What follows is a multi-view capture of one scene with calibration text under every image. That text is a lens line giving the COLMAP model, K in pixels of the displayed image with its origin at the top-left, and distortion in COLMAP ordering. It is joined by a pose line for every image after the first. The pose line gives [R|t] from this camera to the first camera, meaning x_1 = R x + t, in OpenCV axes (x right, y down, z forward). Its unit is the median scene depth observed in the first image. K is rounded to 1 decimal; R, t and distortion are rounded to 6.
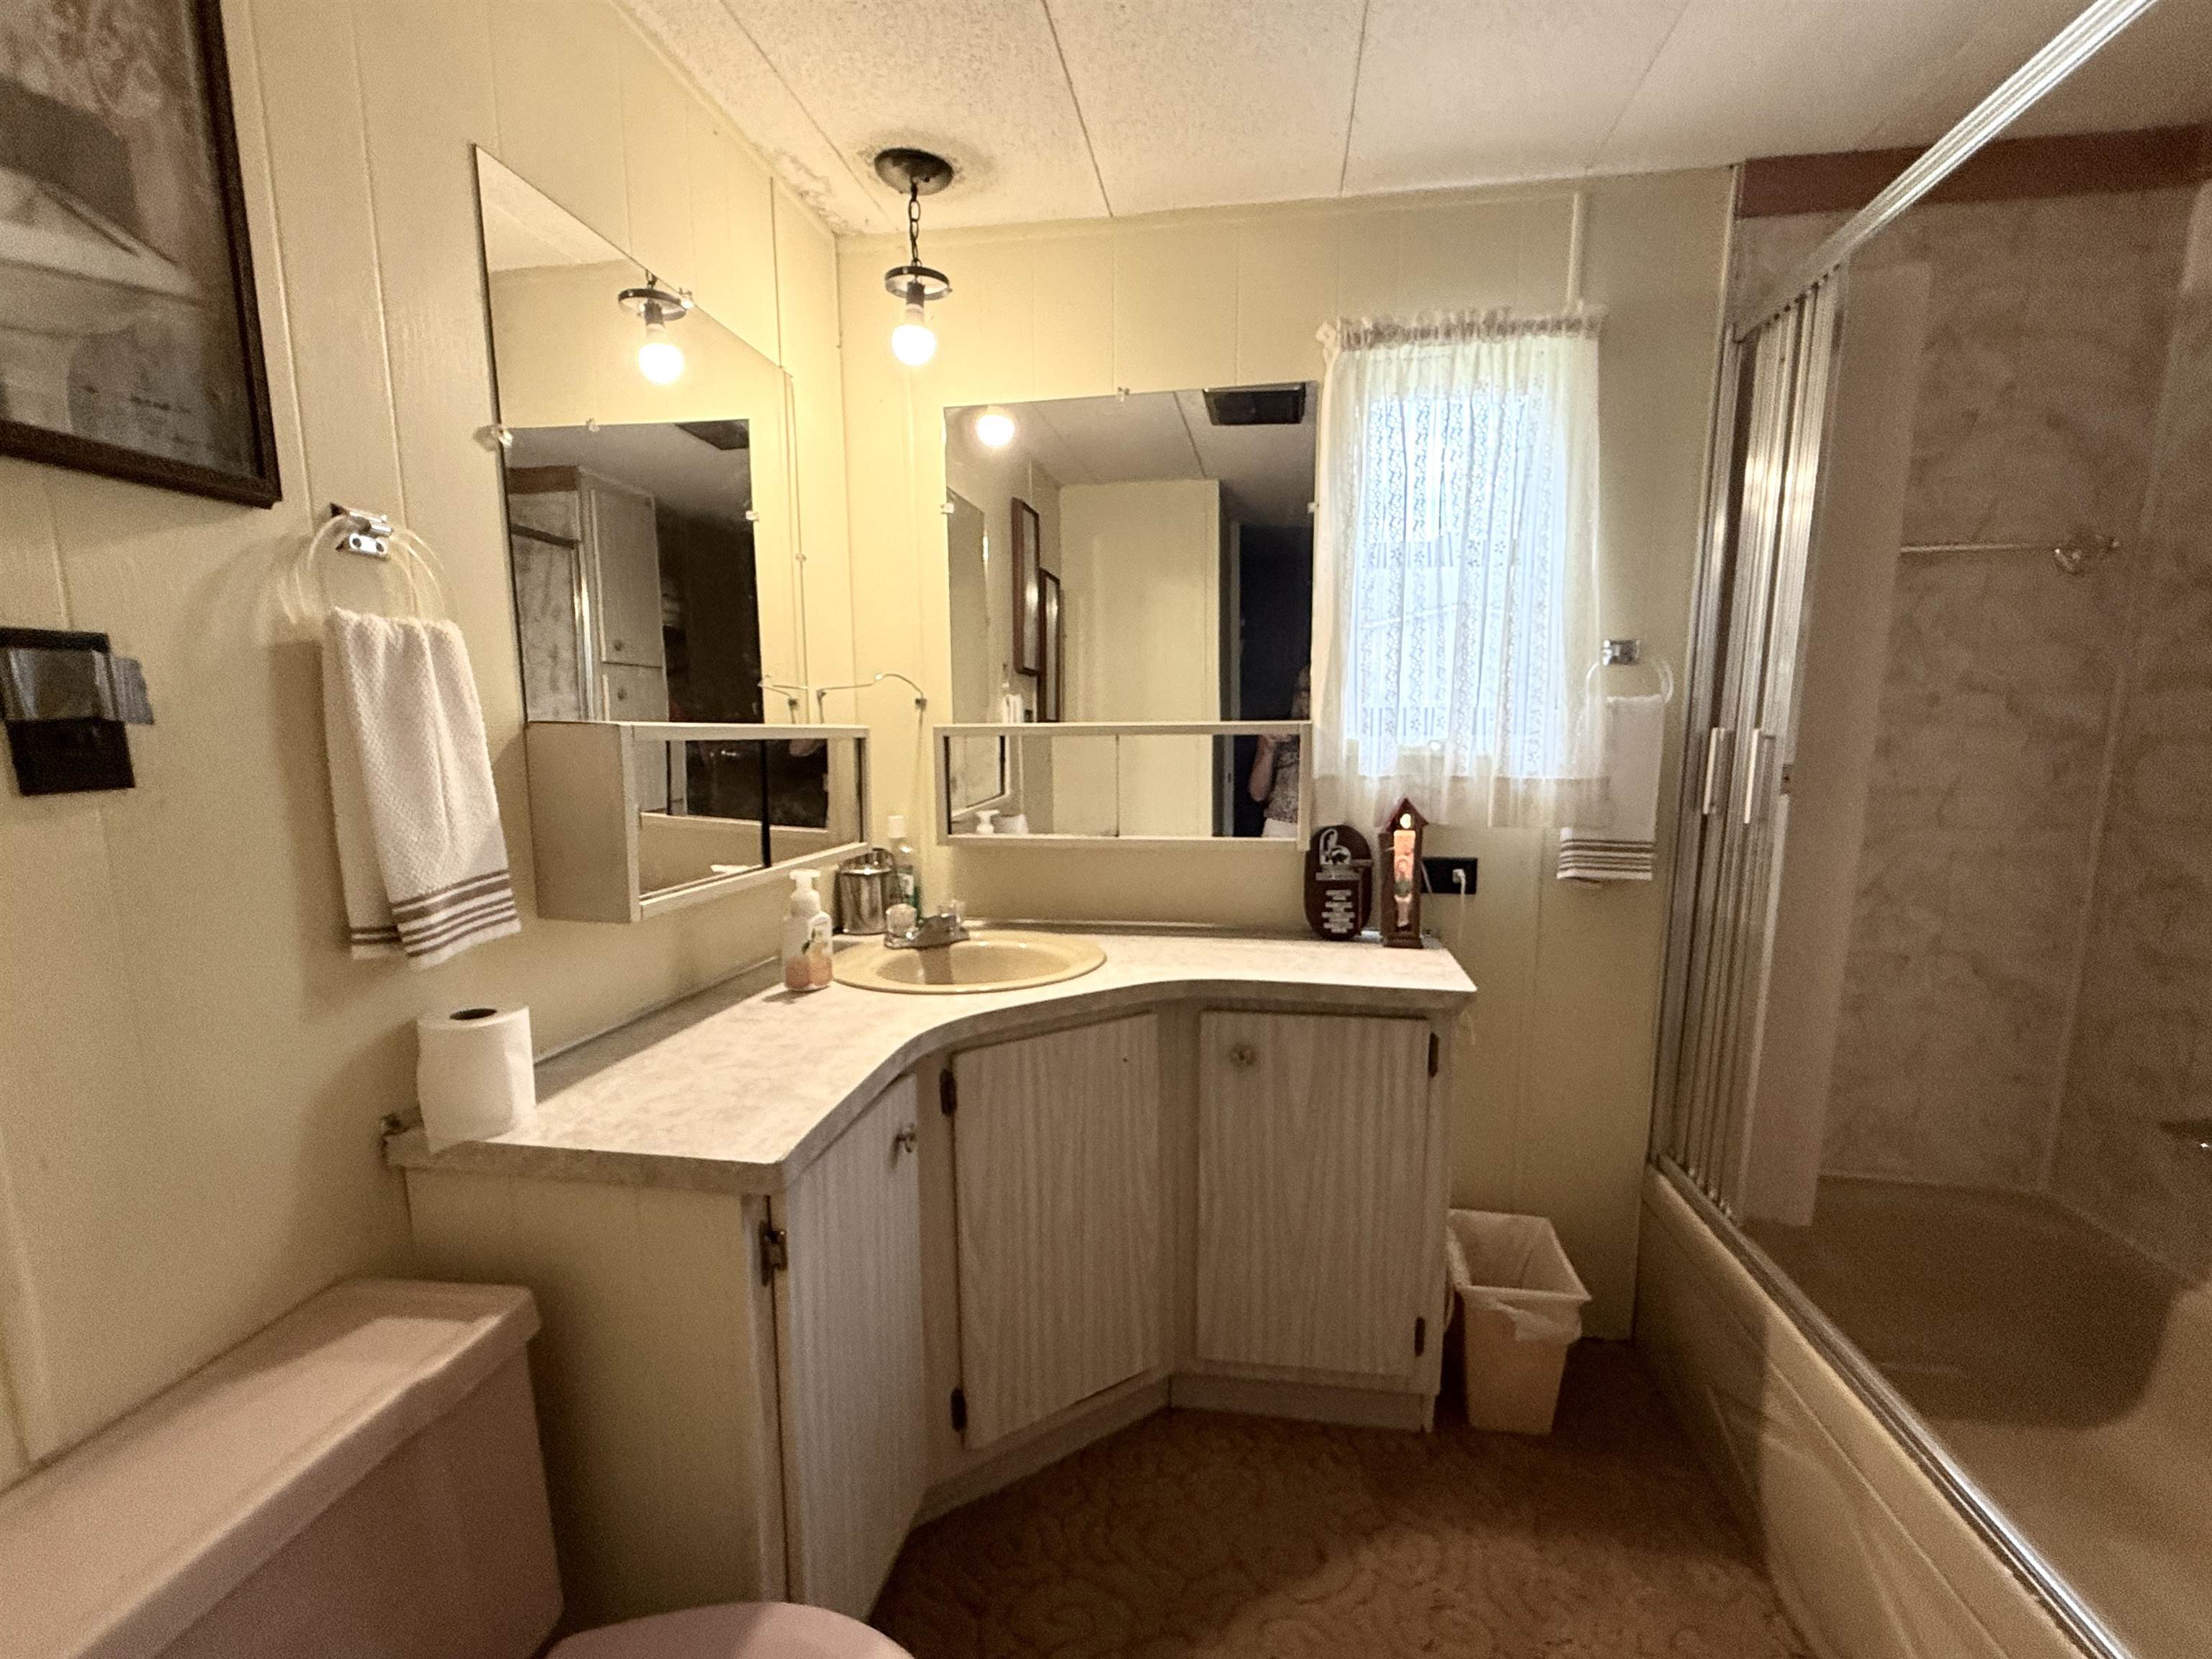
lens RADIAL K [[965.7, 0, 1151.2], [0, 965.7, 857.3], [0, 0, 1]] dist [0.001170, -0.000126]
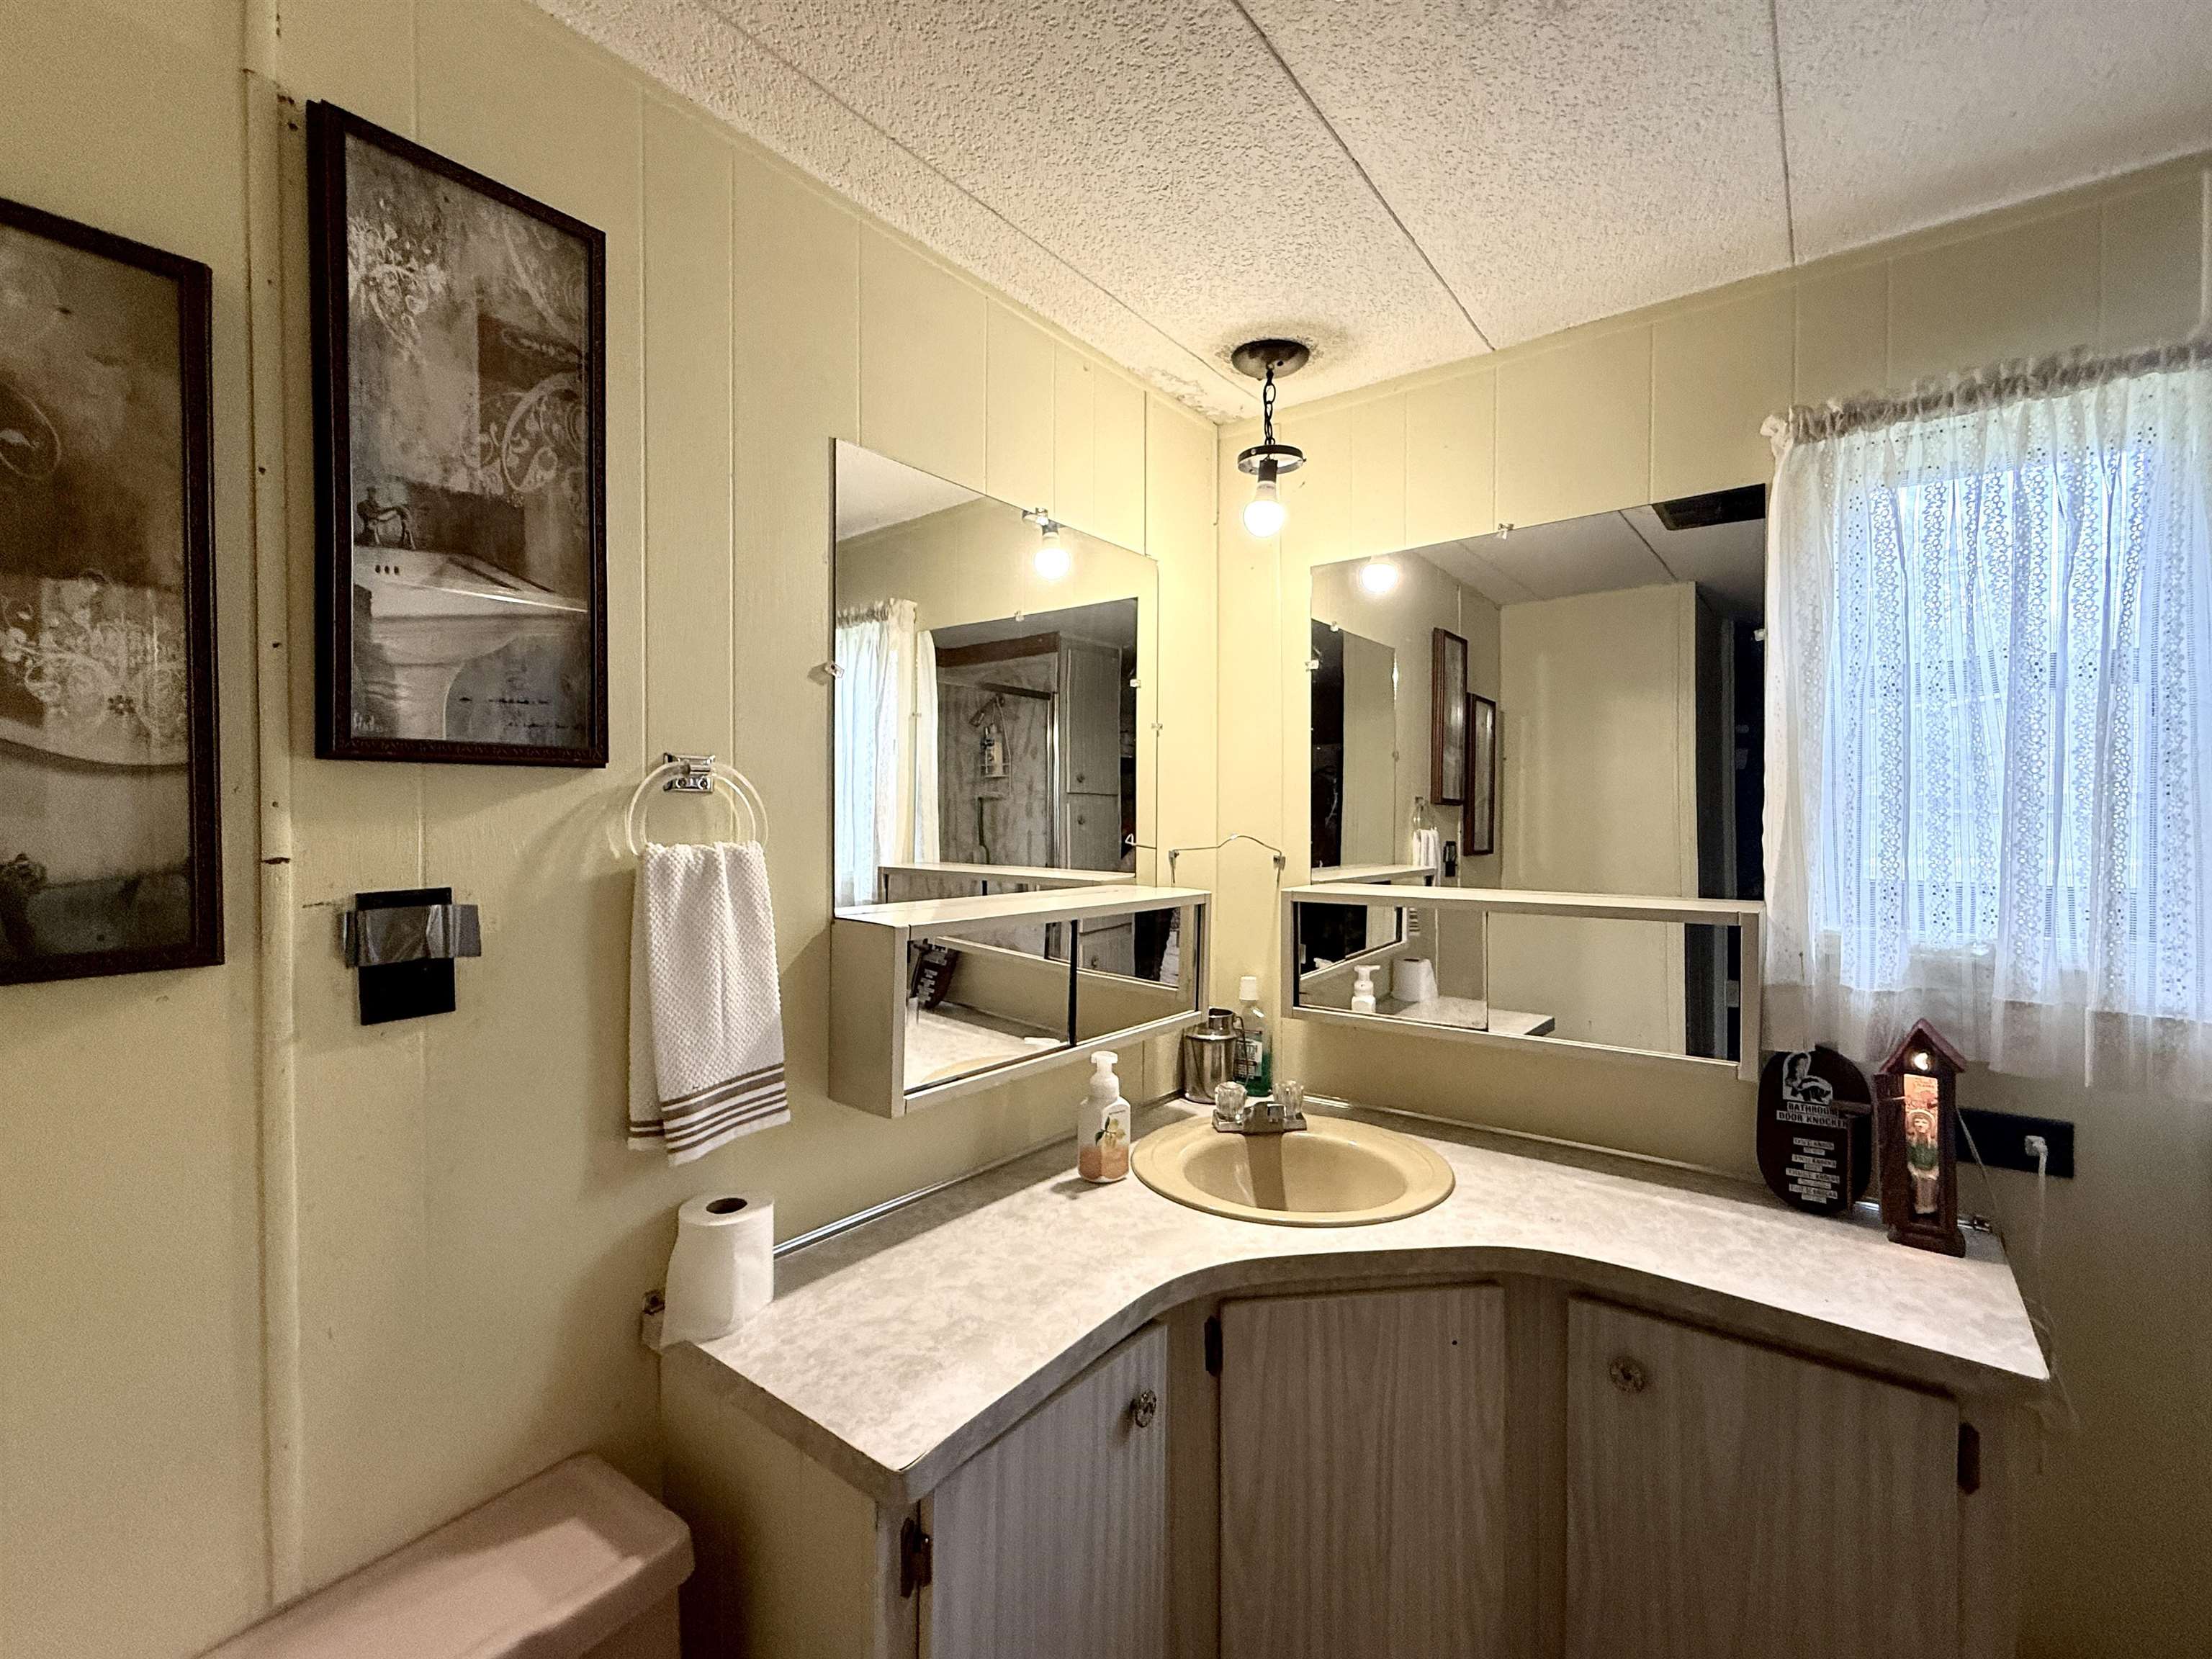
lens RADIAL K [[965.7, 0, 1102.0], [0, 965.7, 826.2], [0, 0, 1]] dist [0.001170, -0.000126]
pose [[0.879259, 0.009935, -0.476241, 0.089180], [-0.081195, 0.988277, -0.129288, -0.079619], [0.469373, 0.152346, 0.869758, 0.111099]]
